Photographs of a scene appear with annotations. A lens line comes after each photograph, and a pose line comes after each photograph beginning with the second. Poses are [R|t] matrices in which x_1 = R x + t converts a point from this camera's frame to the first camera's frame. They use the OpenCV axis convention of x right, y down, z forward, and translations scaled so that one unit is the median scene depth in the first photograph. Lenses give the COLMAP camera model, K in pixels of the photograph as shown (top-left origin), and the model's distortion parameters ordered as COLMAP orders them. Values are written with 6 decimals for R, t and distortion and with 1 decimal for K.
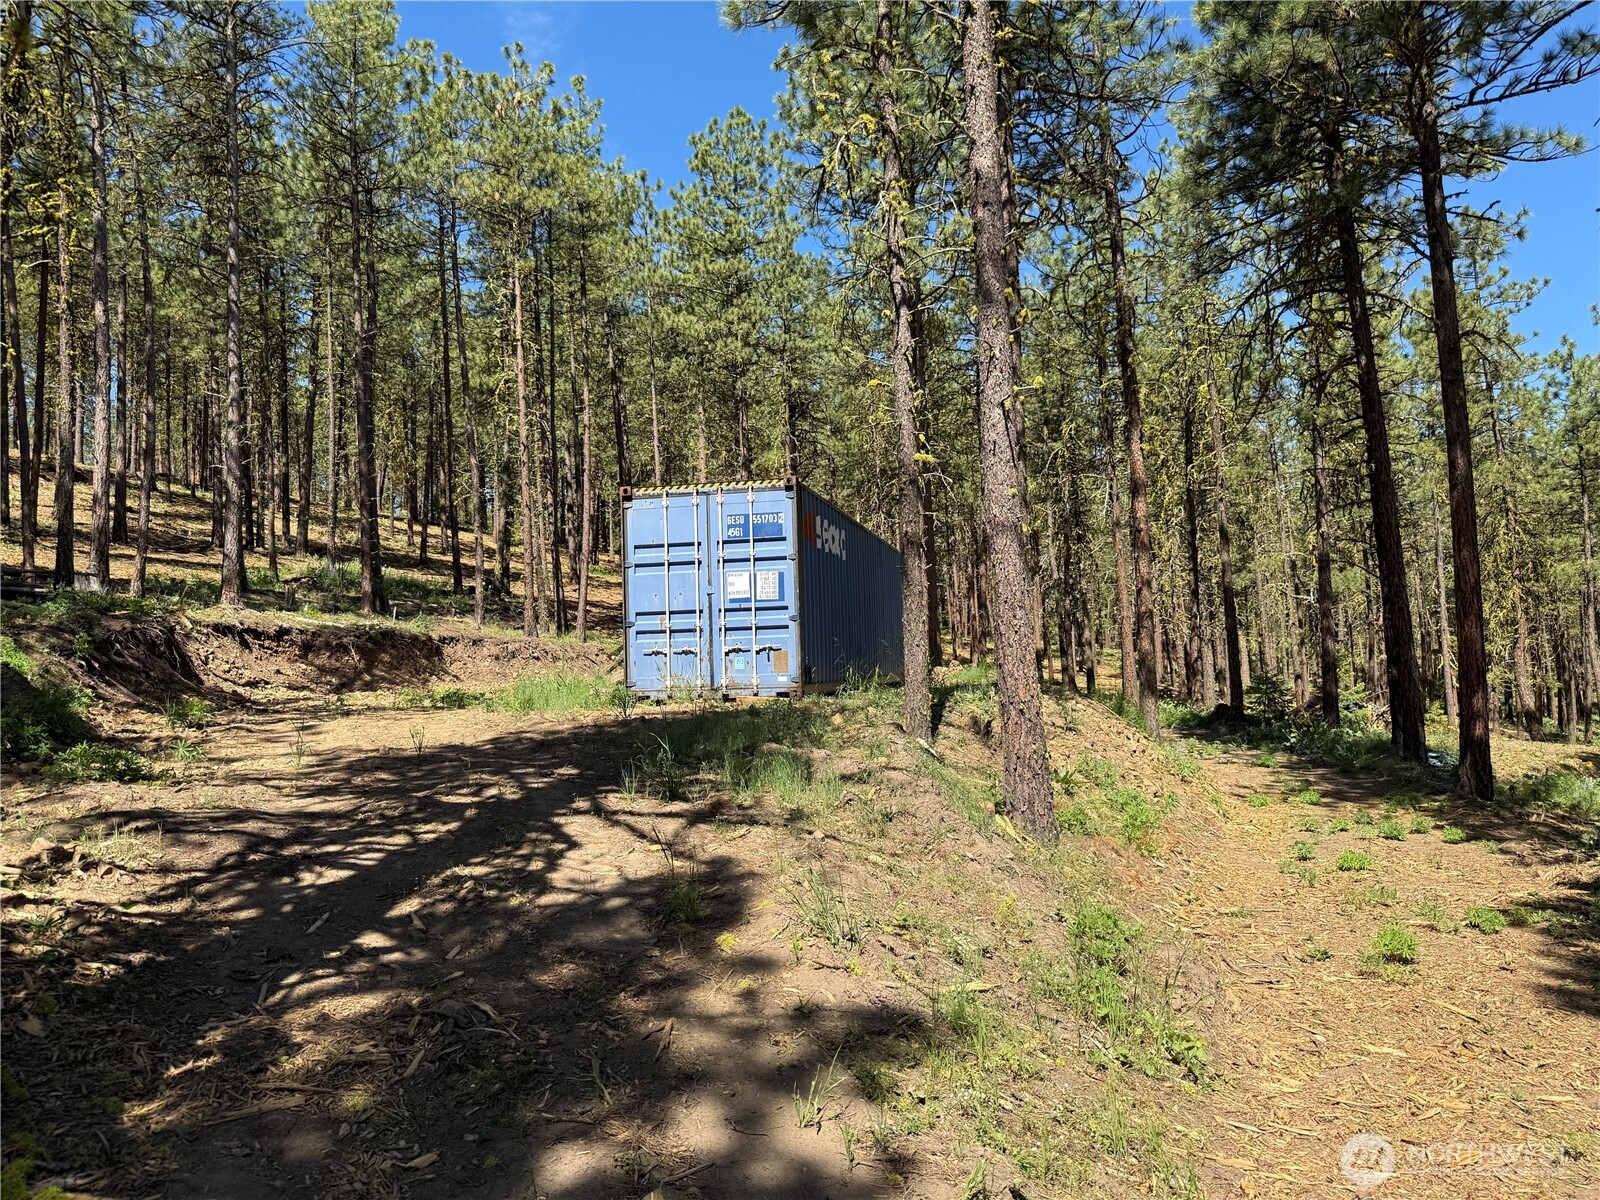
lens RADIAL K [[1115.7, 0, 800.0], [0, 1115.7, 600.0], [0, 0, 1]] dist [0.112128, -0.181784]
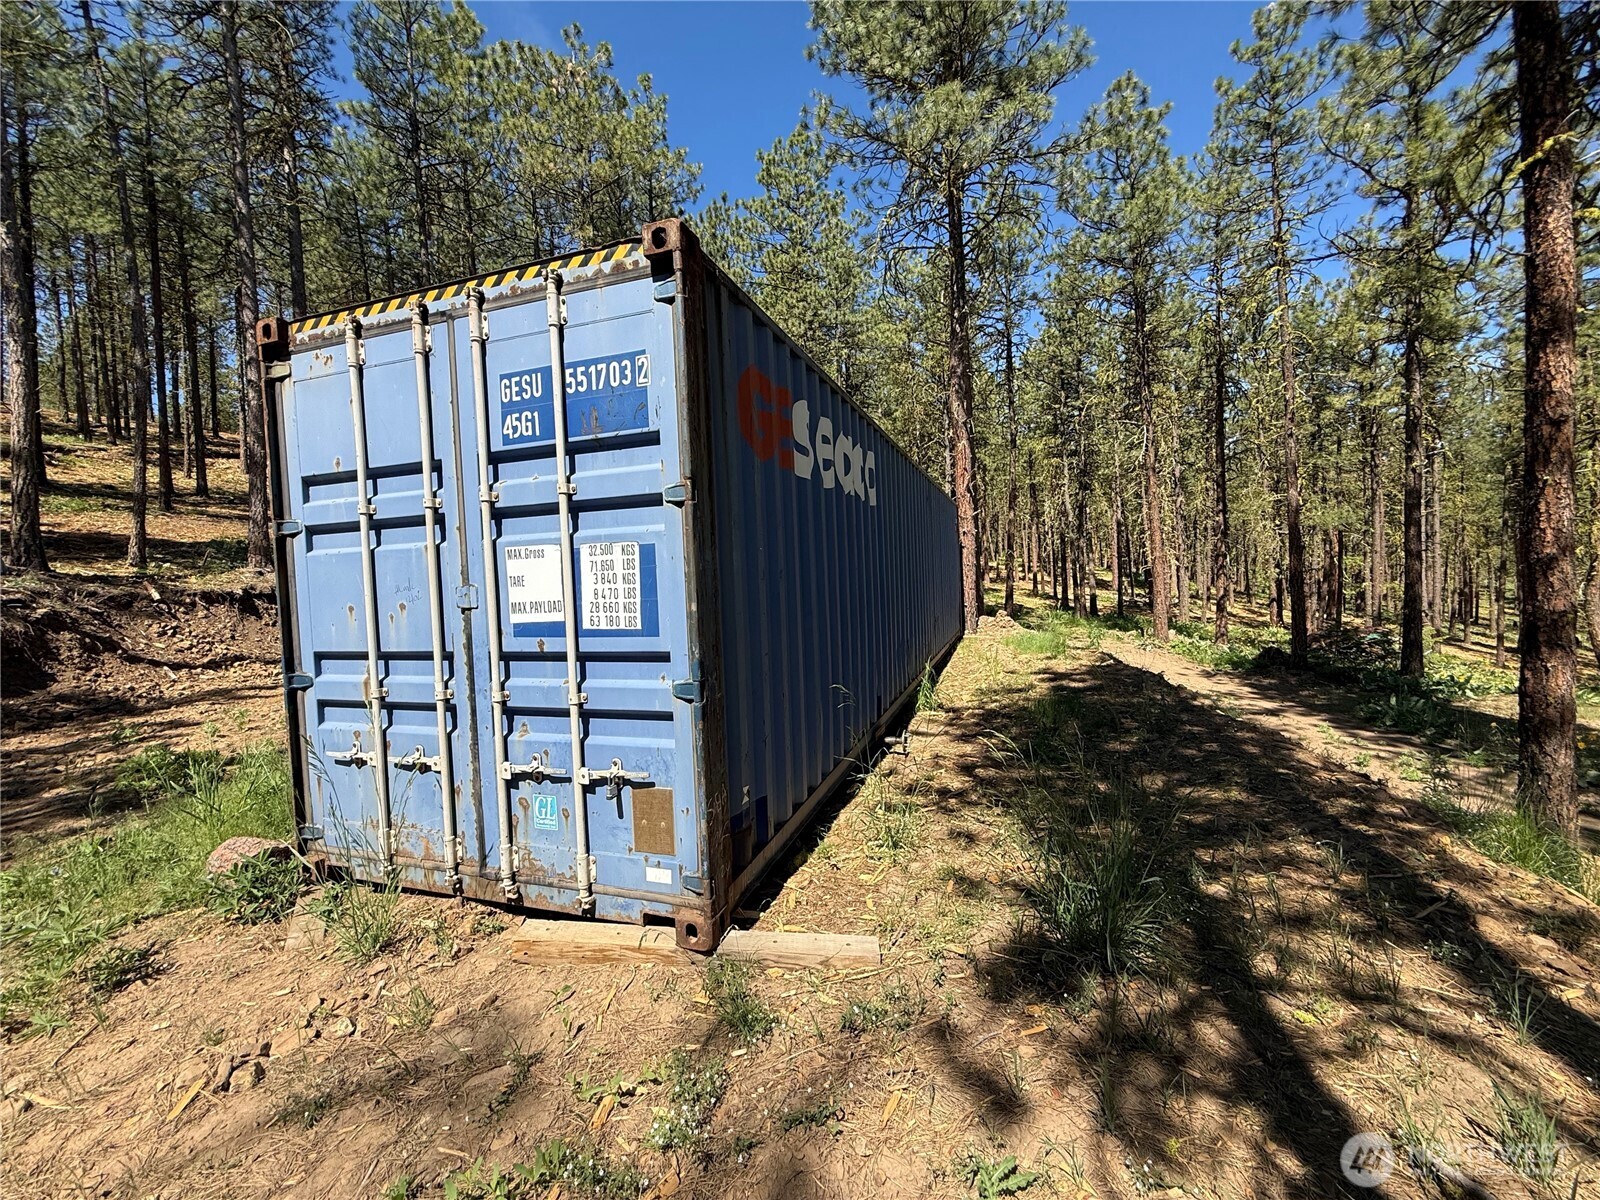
lens RADIAL K [[633.3, 0, 800.0], [0, 633.3, 600.0], [0, 0, 1]] dist [-0.001109, 0.000211]
pose [[0.994046, -0.006738, -0.108753, 0.045214], [0.018036, 0.994493, 0.103243, -0.027012], [0.107459, -0.104589, 0.988693, 0.818304]]
